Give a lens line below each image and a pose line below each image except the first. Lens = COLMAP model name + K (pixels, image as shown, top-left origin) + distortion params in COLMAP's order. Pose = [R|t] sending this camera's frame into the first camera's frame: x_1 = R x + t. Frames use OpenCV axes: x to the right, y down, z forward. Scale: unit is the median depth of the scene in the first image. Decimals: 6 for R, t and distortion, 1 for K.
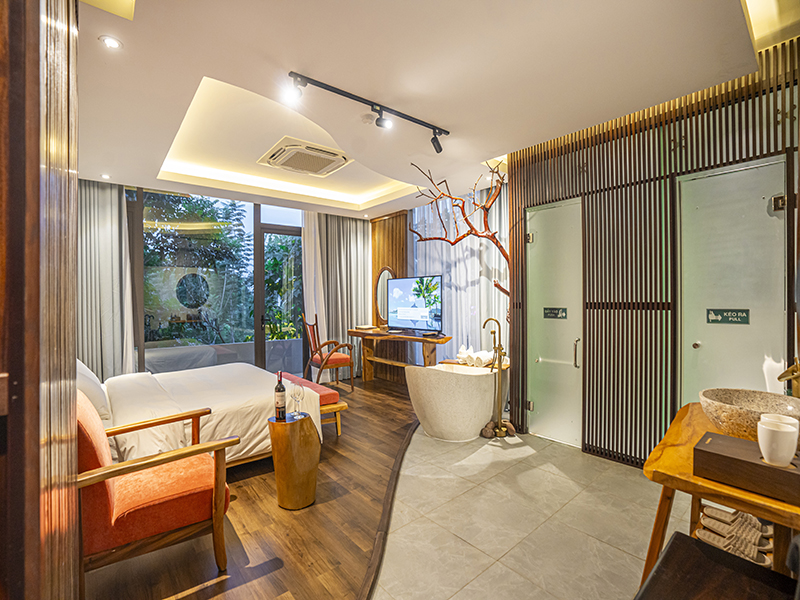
lens RADIAL K [[374.0, 0, 393.6], [0, 374.0, 303.1], [0, 0, 1]] dist [-0.061902, 0.022816]
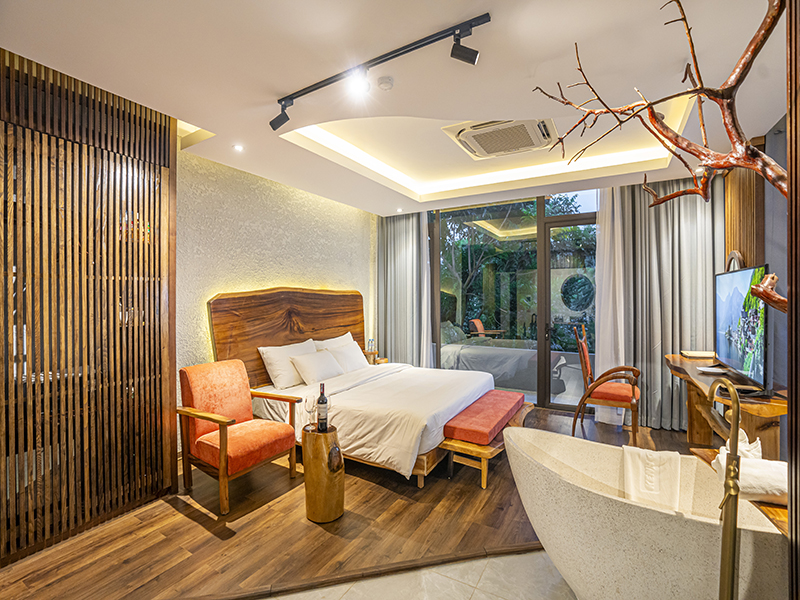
lens RADIAL K [[374.0, 0, 403.7], [0, 374.0, 302.3], [0, 0, 1]] dist [-0.061902, 0.022816]
pose [[0.339761, 0.018777, -0.940324, 0.482373], [-0.011437, 0.999809, 0.015832, -0.038161], [0.940442, 0.005375, 0.339911, 0.553744]]
